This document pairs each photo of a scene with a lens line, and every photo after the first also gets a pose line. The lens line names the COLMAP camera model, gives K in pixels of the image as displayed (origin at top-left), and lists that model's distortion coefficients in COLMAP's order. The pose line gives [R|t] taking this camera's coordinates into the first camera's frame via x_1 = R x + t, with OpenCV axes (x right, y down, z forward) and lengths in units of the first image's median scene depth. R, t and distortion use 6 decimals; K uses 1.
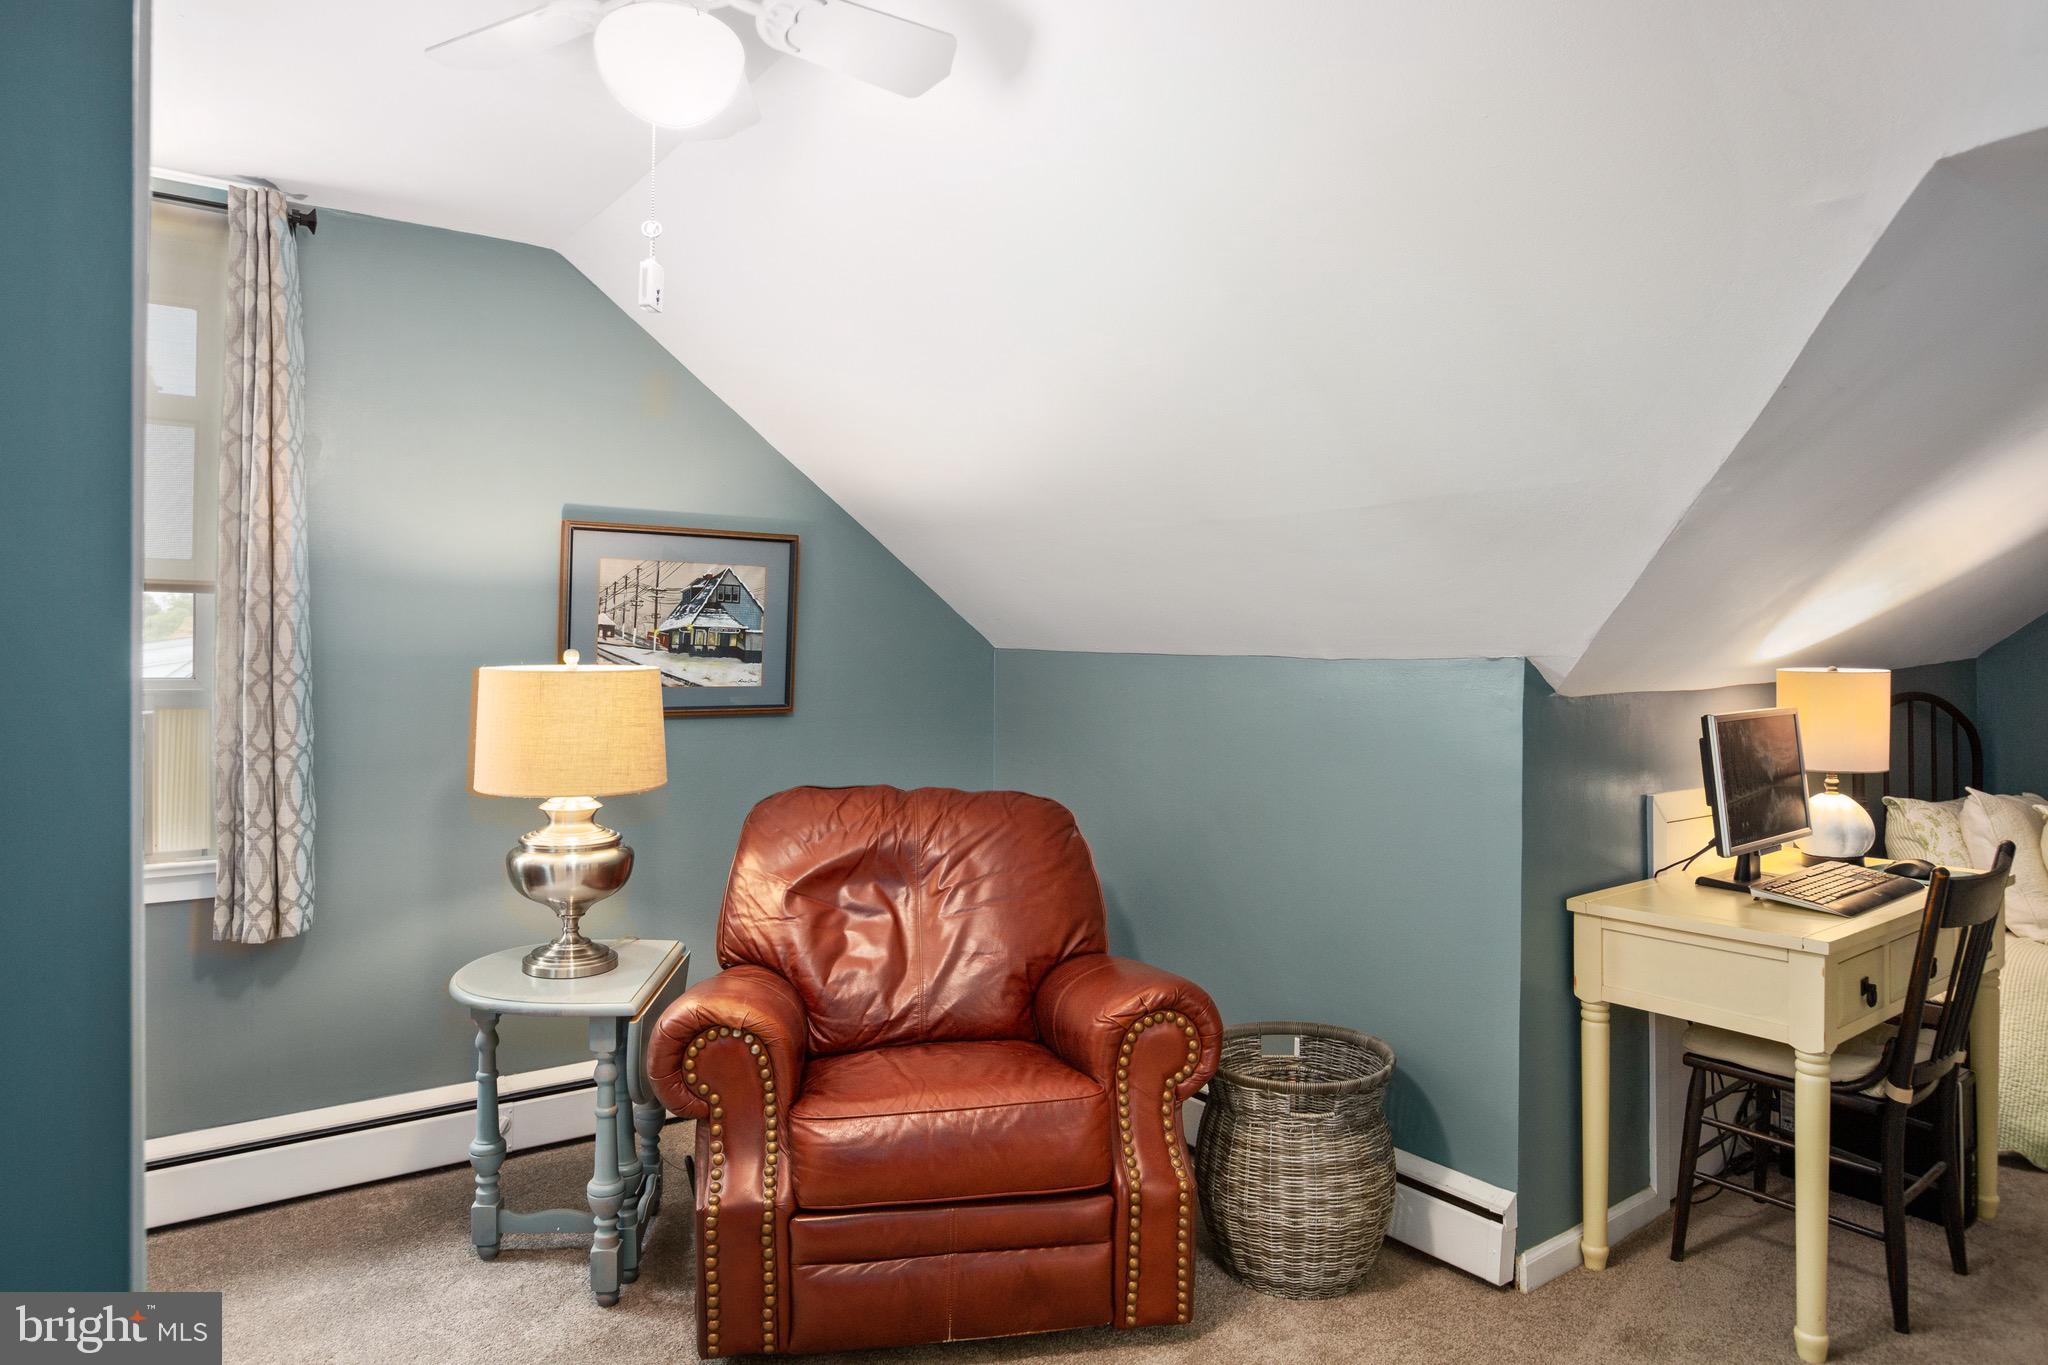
lens RADIAL K [[1234.5, 0, 1021.2], [0, 1234.5, 663.5], [0, 0, 1]] dist [-0.069976, 0.056930]
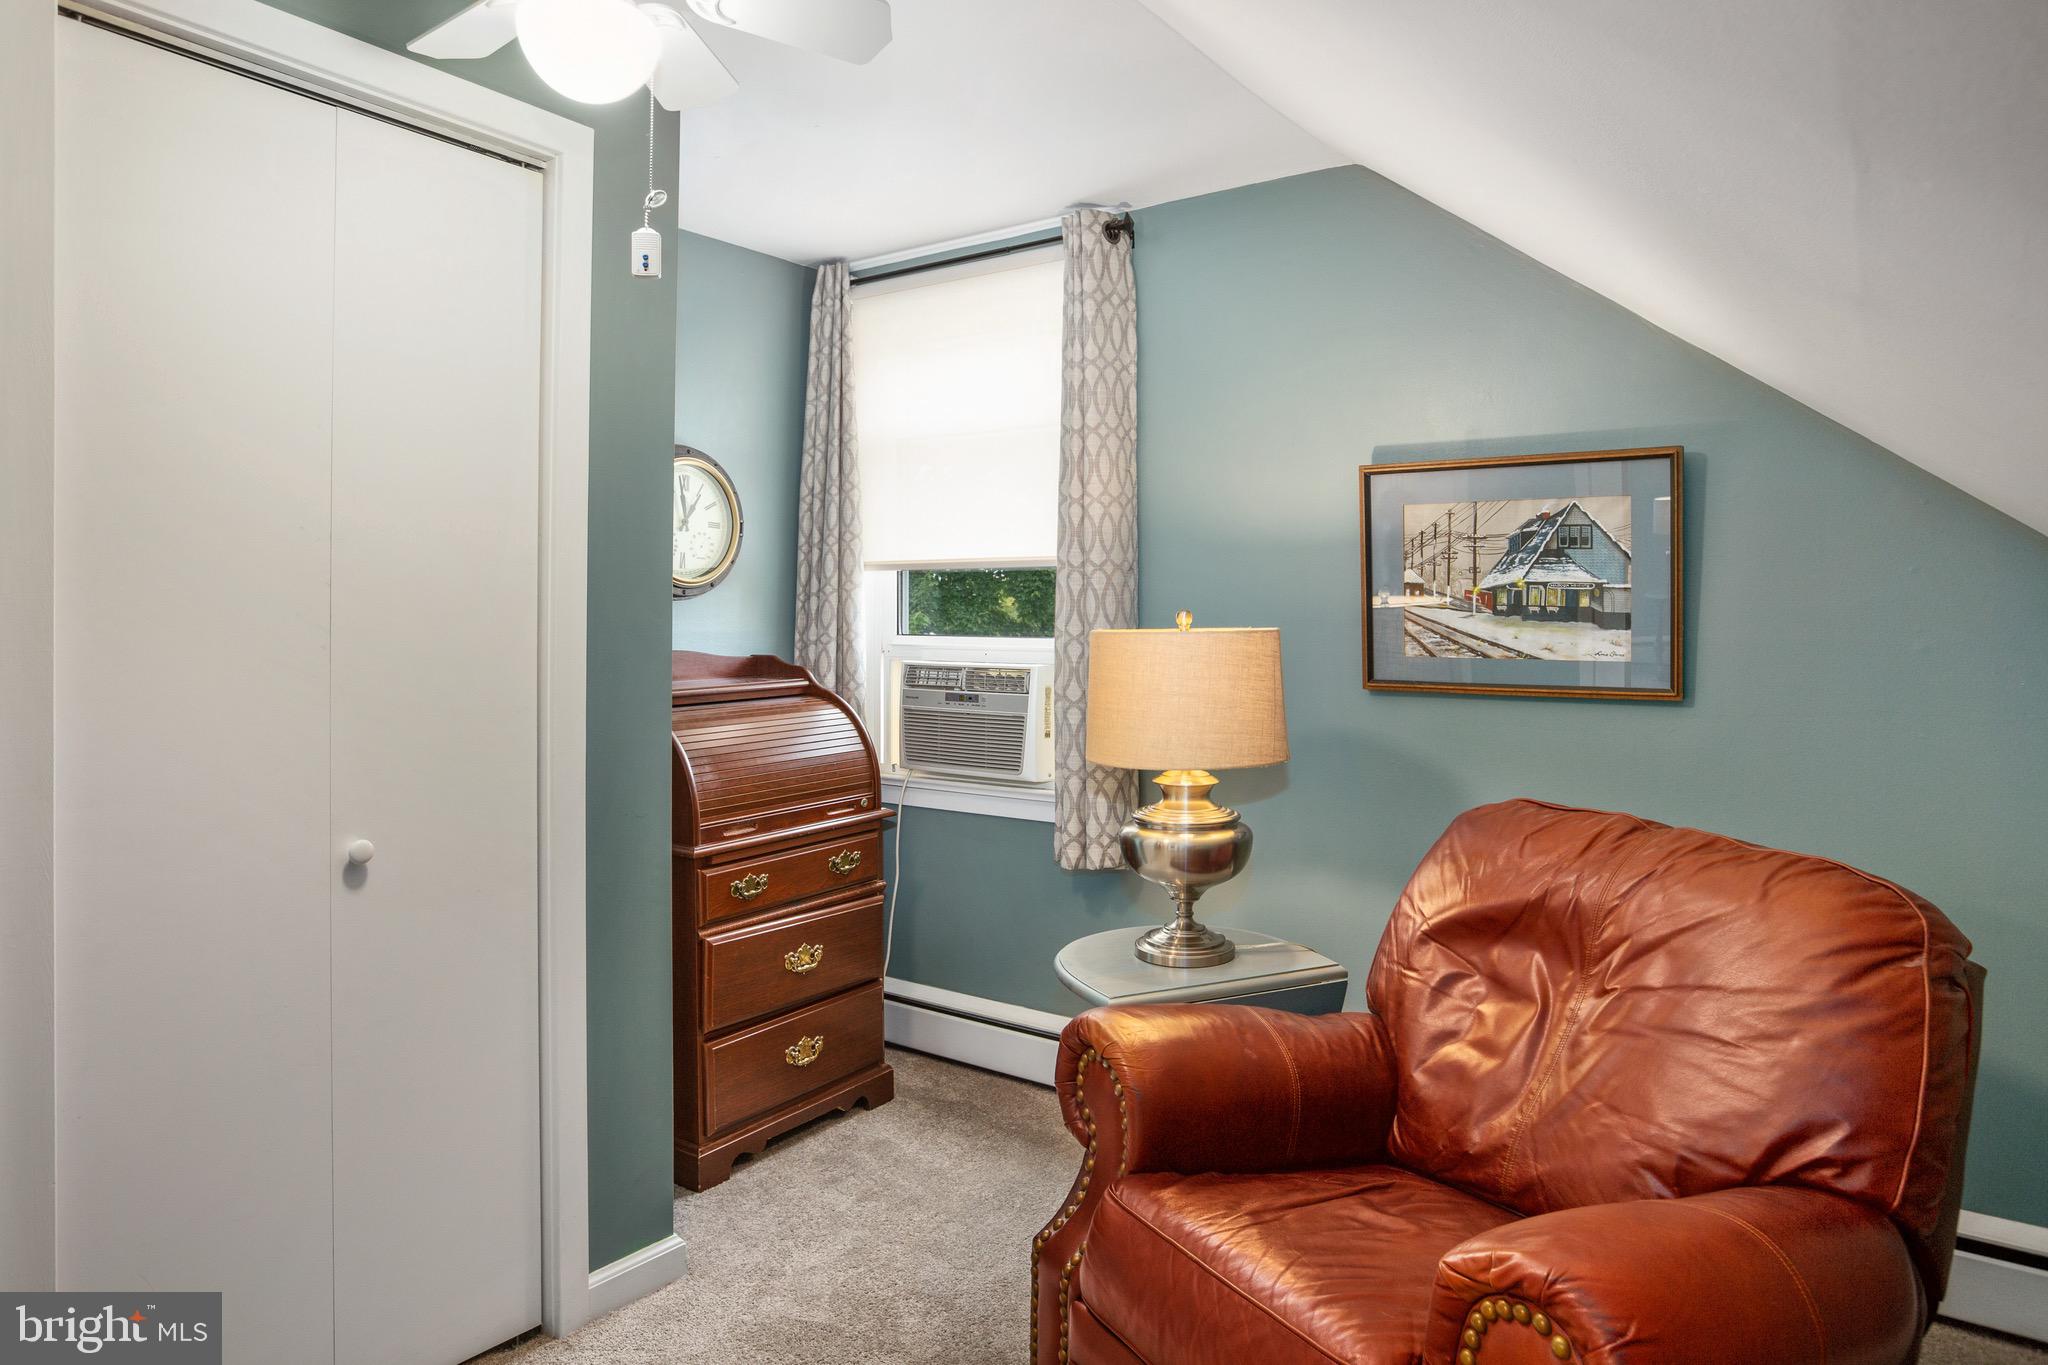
lens RADIAL K [[1282.6, 0, 1023.9], [0, 1282.6, 605.9], [0, 0, 1]] dist [-0.039260, -0.000263]
pose [[0.319502, -0.018213, -0.947410, 0.396510], [-0.015240, 0.999587, -0.024355, 0.009576], [0.947463, 0.022220, 0.319093, 0.447029]]
